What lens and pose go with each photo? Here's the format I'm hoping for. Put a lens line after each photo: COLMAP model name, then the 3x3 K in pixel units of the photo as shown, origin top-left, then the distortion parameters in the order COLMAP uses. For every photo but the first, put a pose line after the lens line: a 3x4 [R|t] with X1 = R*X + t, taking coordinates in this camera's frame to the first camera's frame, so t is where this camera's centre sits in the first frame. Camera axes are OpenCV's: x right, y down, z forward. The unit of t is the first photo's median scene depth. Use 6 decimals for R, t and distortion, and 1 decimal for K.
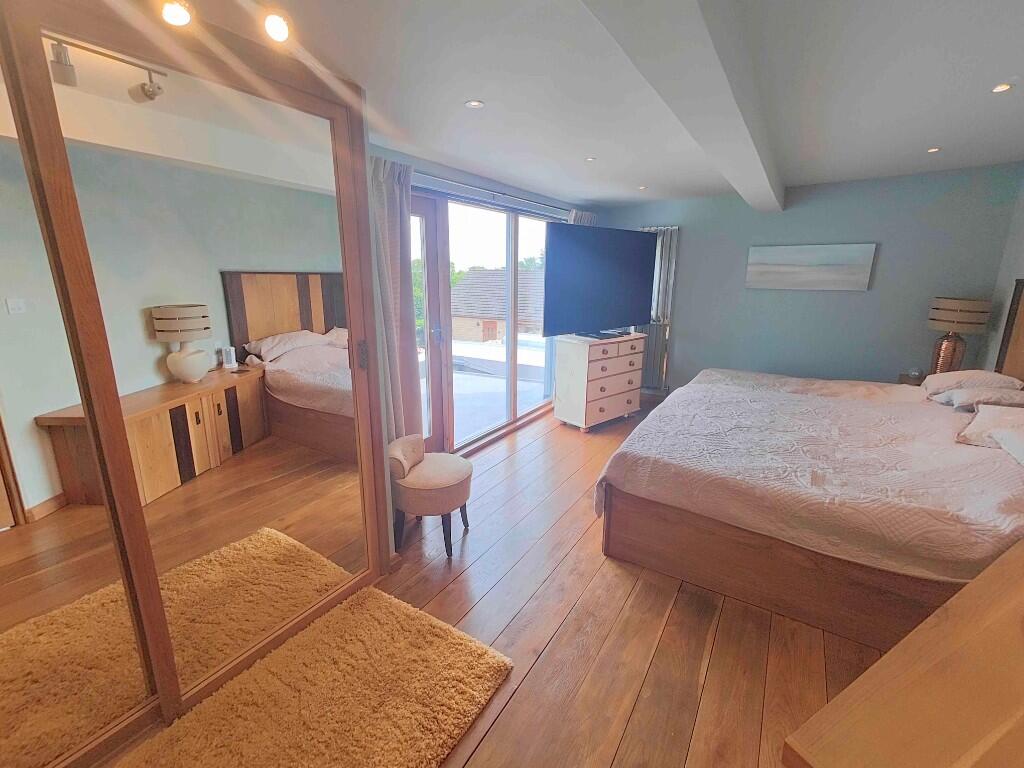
lens RADIAL K [[452.6, 0, 510.7], [0, 452.6, 377.6], [0, 0, 1]] dist [0.000413, 0.000730]
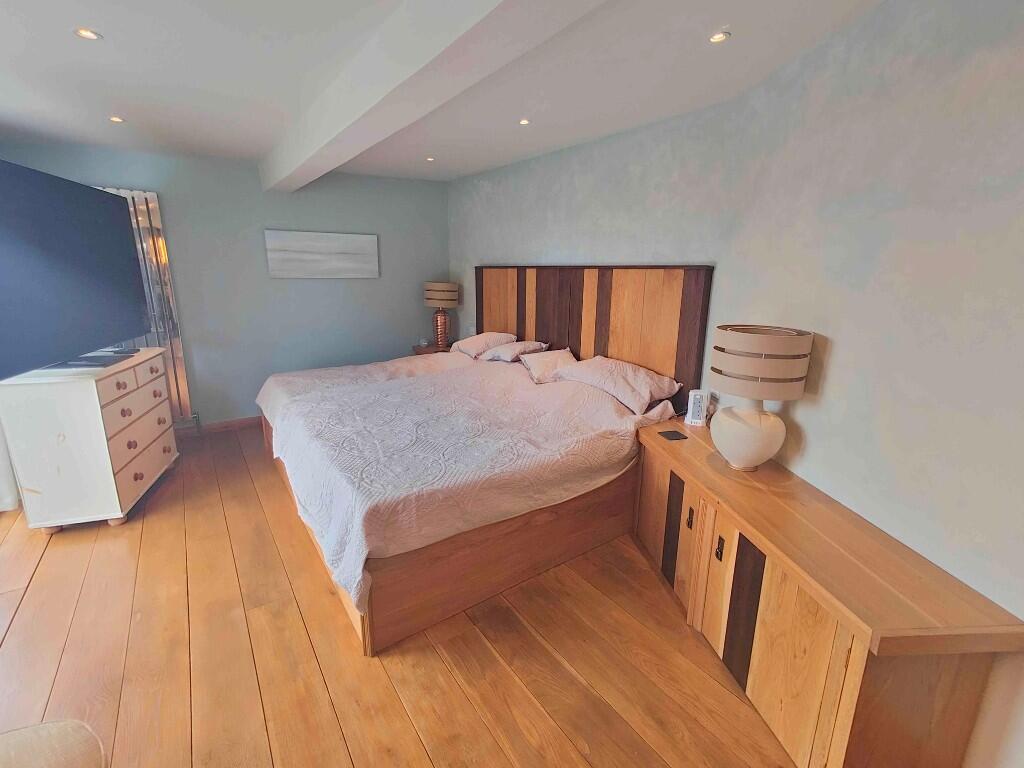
lens RADIAL K [[452.6, 0, 510.3], [0, 452.6, 378.3], [0, 0, 1]] dist [0.000413, 0.000730]
pose [[0.372911, -0.218556, 0.901760, -0.170374], [0.204552, 0.967317, 0.149855, -0.058940], [-0.905039, 0.128574, 0.405429, 0.319917]]
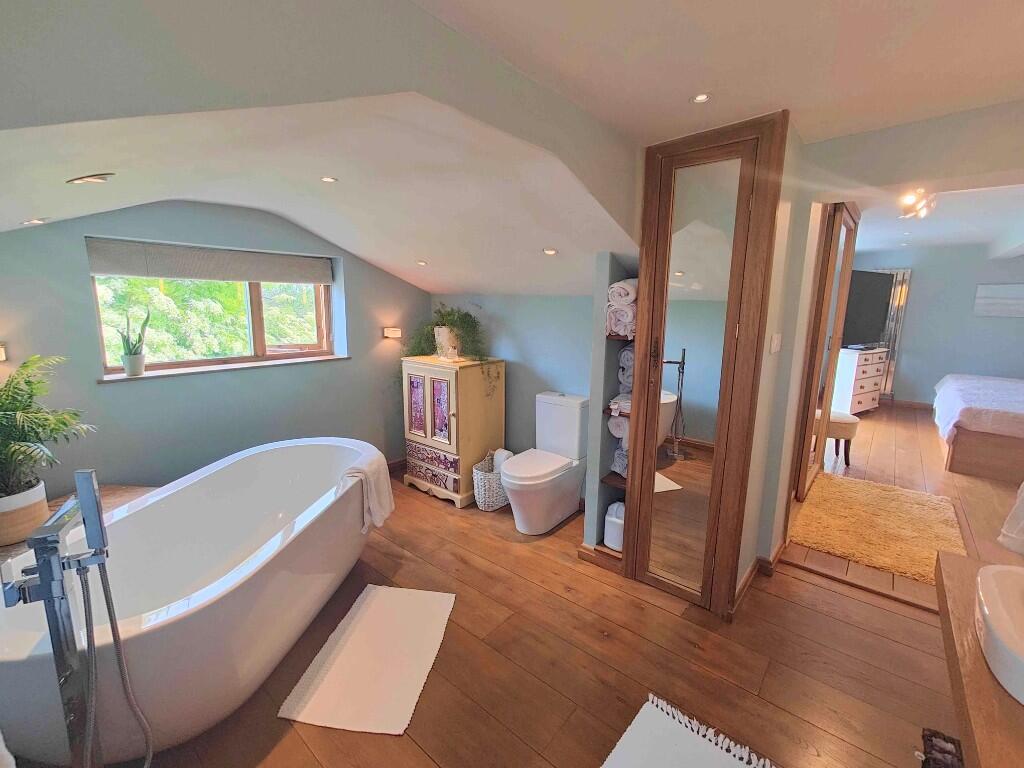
lens RADIAL K [[452.6, 0, 515.4], [0, 452.6, 379.0], [0, 0, 1]] dist [0.000413, 0.000730]
pose [[0.991383, 0.030158, -0.127474, -0.792080], [-0.037714, 0.997645, -0.057283, 0.142528], [0.125447, 0.061597, 0.990186, -0.586164]]
